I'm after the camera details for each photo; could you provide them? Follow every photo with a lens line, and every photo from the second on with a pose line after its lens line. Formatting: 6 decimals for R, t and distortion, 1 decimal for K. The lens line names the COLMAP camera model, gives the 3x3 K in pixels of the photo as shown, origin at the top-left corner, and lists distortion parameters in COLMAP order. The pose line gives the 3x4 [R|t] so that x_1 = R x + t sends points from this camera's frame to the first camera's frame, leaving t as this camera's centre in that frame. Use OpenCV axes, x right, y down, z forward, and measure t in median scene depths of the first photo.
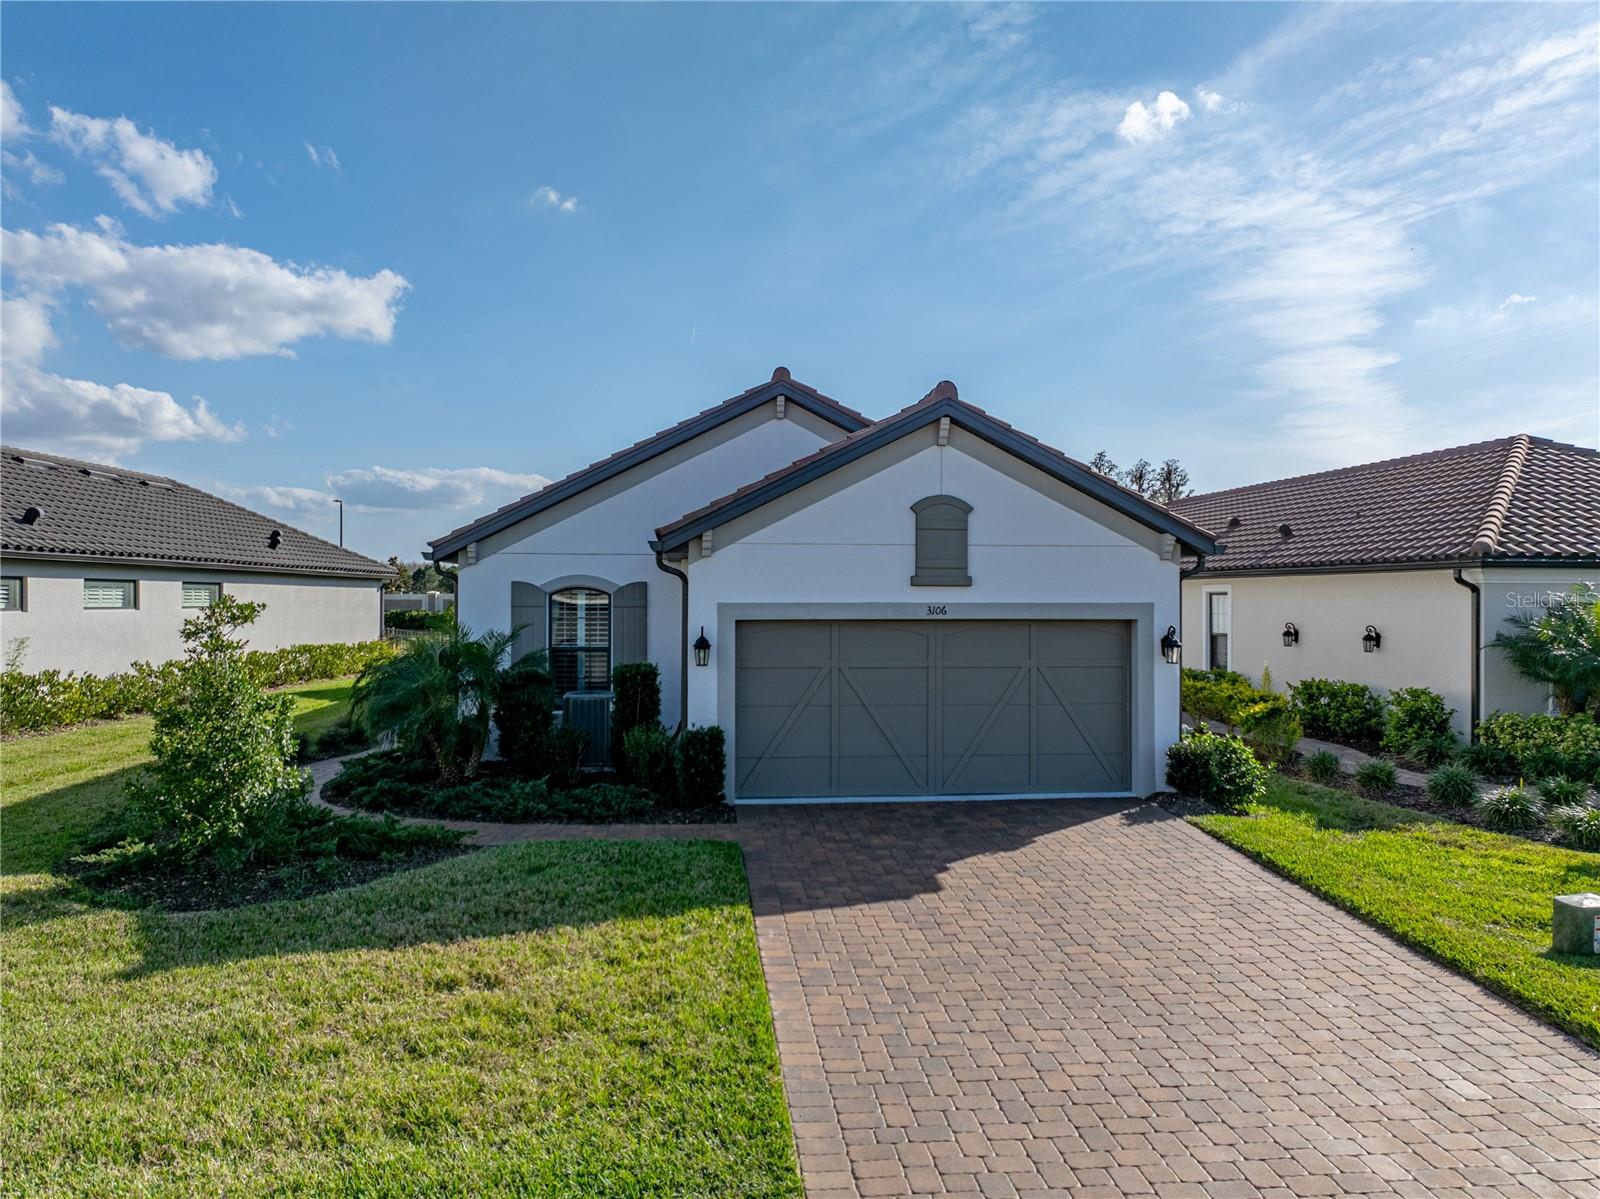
lens RADIAL K [[1142.1, 0, 786.8], [0, 1142.1, 600.1], [0, 0, 1]] dist [-0.003081, -0.000177]
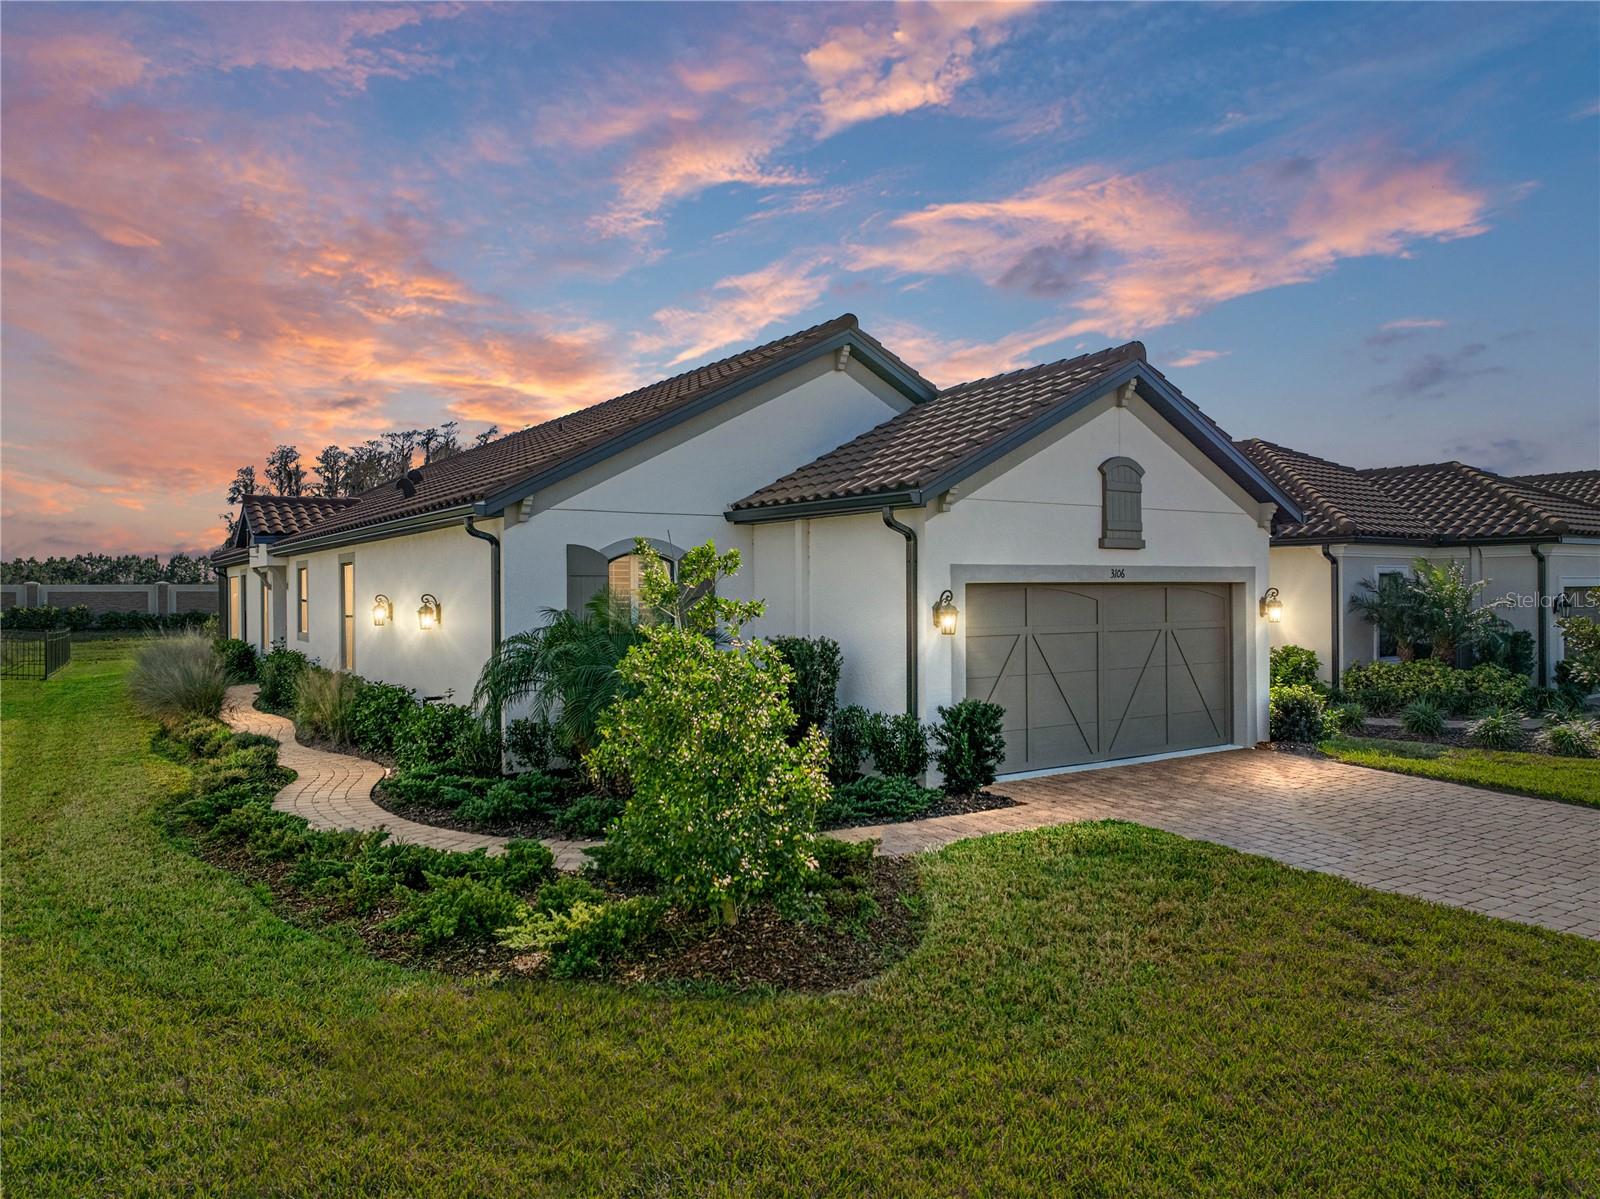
lens RADIAL K [[1142.1, 0, 786.8], [0, 1142.1, 600.1], [0, 0, 1]] dist [-0.003081, -0.000177]
pose [[0.890421, -0.011139, 0.455001, -0.567607], [0.009834, 0.999938, 0.005234, 0.024008], [-0.455031, -0.000186, 0.890476, 0.244603]]
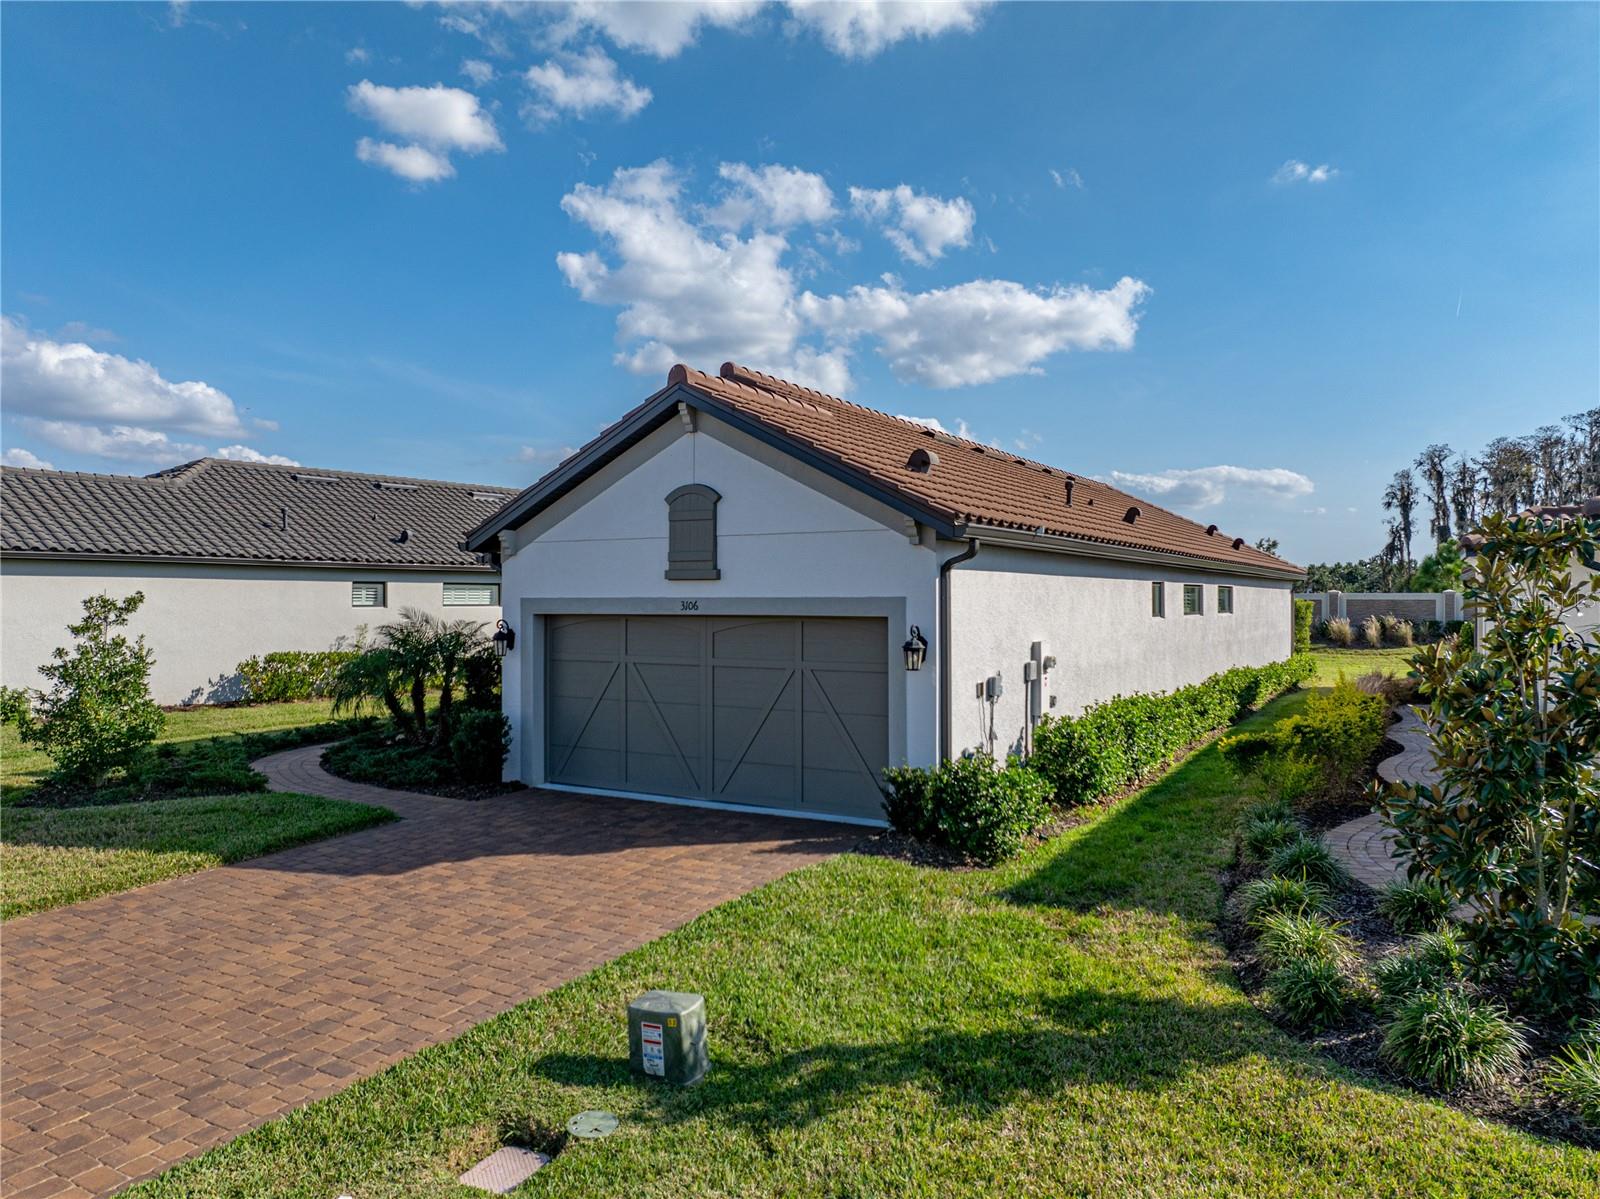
lens RADIAL K [[1142.1, 0, 786.8], [0, 1142.1, 600.1], [0, 0, 1]] dist [-0.003081, -0.000177]
pose [[0.807406, -0.002550, -0.589991, 0.751319], [0.001264, 0.999996, -0.002593, 0.007125], [0.589995, 0.001348, 0.807406, 0.273070]]
